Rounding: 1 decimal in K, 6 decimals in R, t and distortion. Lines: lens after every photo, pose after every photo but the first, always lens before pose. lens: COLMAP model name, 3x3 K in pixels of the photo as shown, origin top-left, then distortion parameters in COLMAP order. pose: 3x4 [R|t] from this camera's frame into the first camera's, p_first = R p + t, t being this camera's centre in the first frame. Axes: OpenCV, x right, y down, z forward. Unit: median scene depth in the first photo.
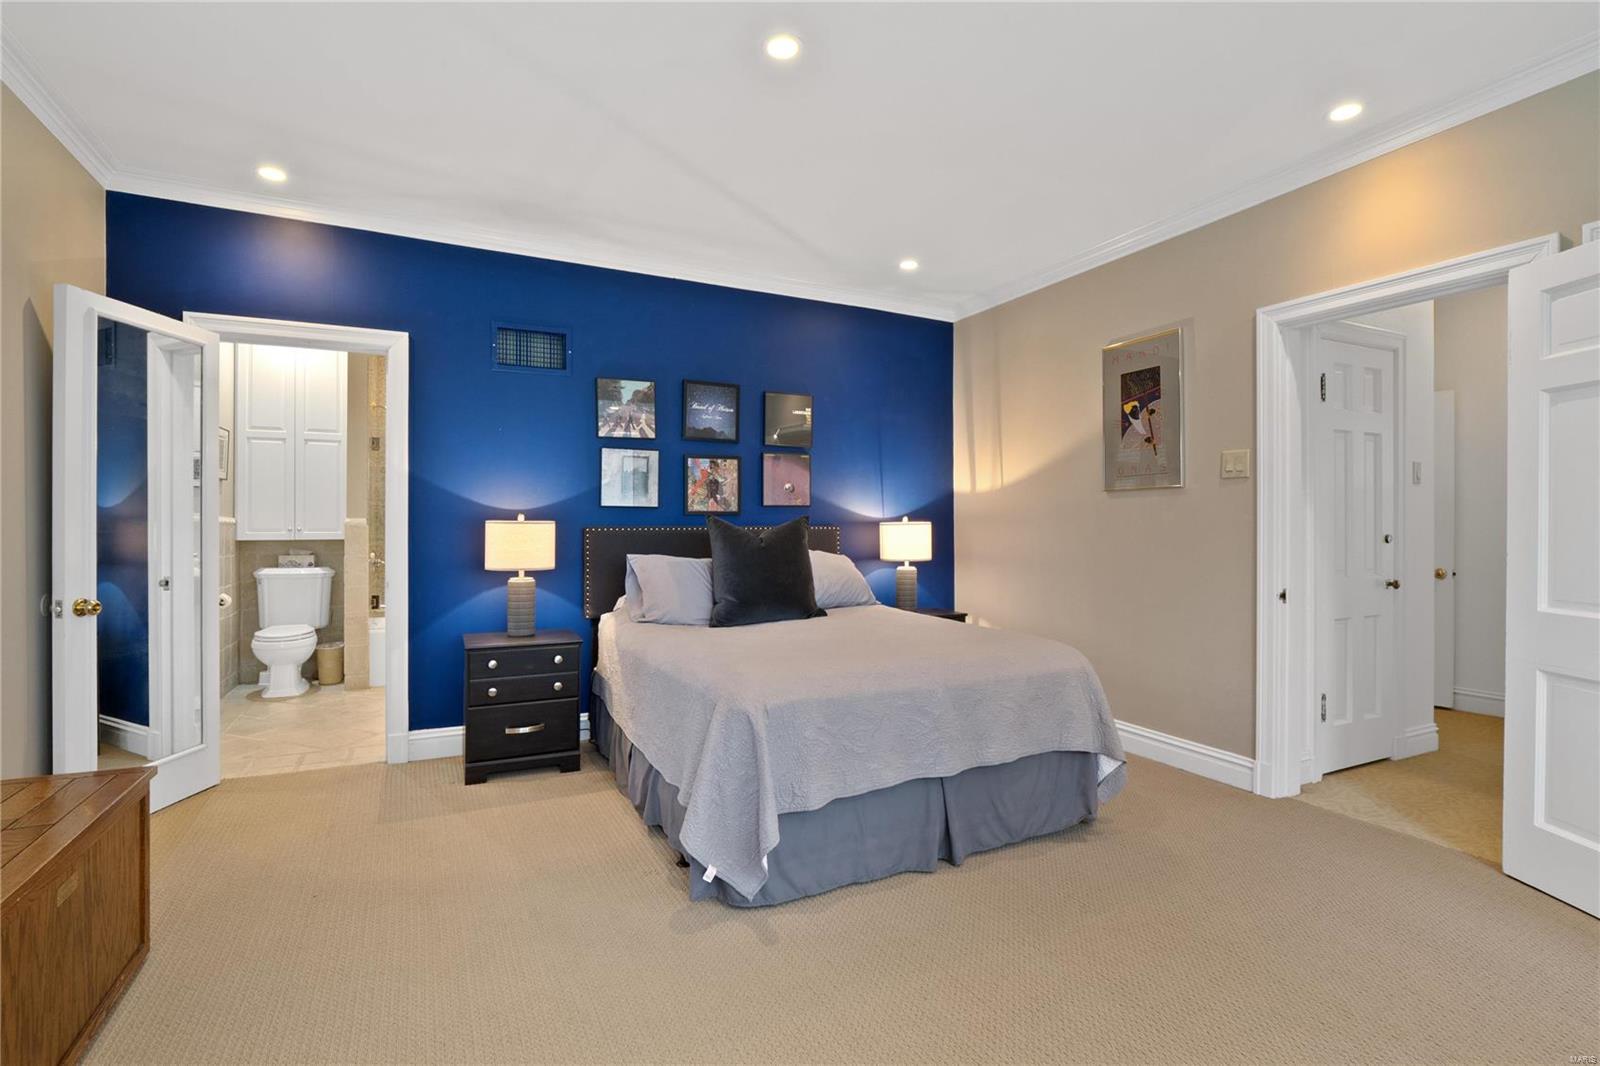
lens RADIAL K [[750.8, 0, 786.7], [0, 750.8, 533.2], [0, 0, 1]] dist [0.000853, -0.001603]
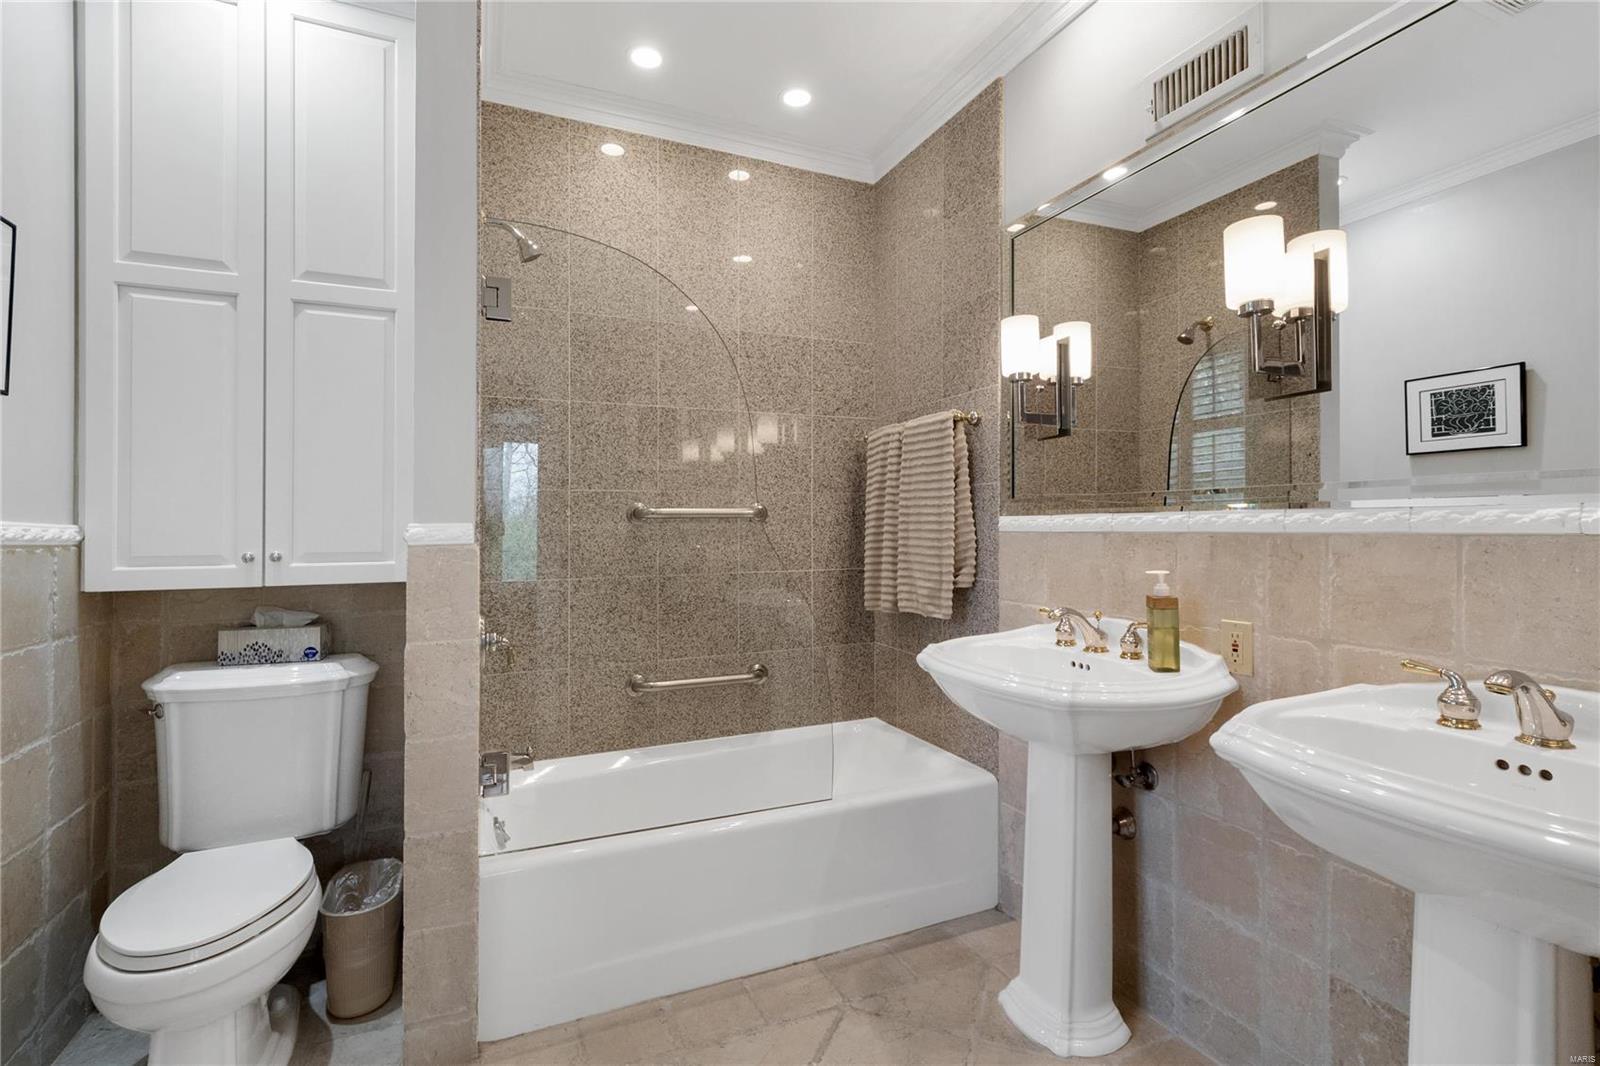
lens RADIAL K [[750.8, 0, 815.1], [0, 750.8, 525.7], [0, 0, 1]] dist [0.000853, -0.001603]
pose [[0.999836, -0.008323, -0.016100, -0.391588], [0.008036, 0.999809, -0.017806, -0.011177], [0.016245, 0.017673, 0.999712, 0.651927]]
